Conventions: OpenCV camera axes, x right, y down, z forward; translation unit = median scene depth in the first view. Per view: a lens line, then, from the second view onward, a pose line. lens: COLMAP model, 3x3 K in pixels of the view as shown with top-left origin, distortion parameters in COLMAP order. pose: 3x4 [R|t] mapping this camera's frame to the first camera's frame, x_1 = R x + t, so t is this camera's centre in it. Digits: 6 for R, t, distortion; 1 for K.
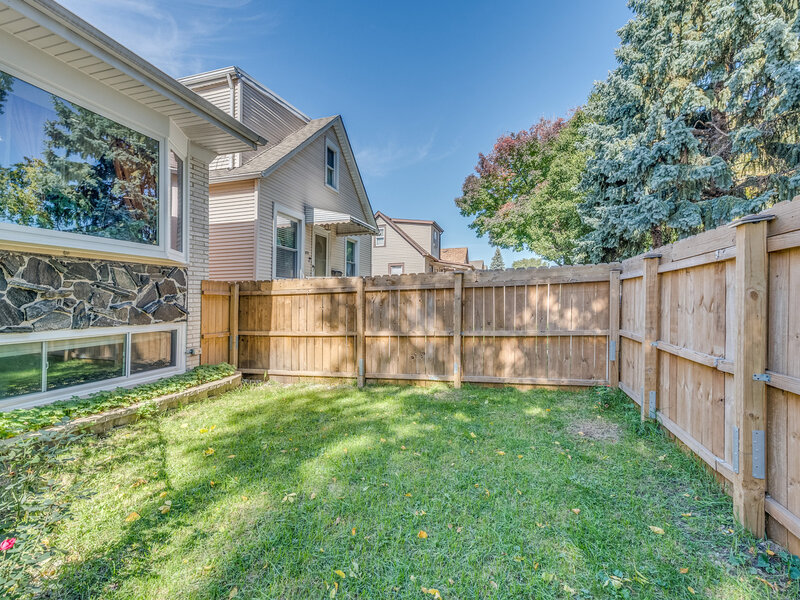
lens RADIAL K [[349.6, 0, 396.2], [0, 349.6, 290.2], [0, 0, 1]] dist [0.005502, -0.000058]
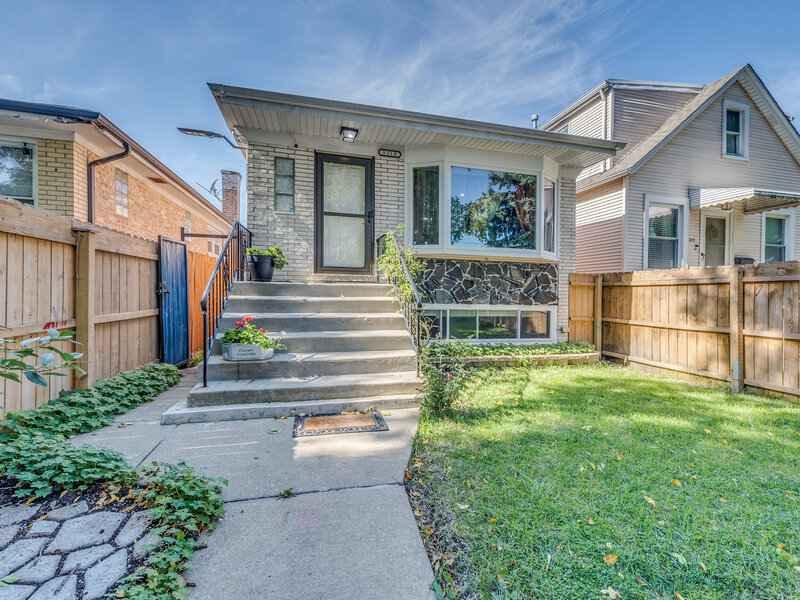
lens RADIAL K [[349.6, 0, 396.2], [0, 349.6, 290.2], [0, 0, 1]] dist [0.005502, -0.000058]
pose [[0.488348, 0.021361, -0.872387, 0.235002], [-0.004068, 0.999745, 0.022202, 0.006953], [0.872639, -0.007294, 0.488311, -0.150782]]
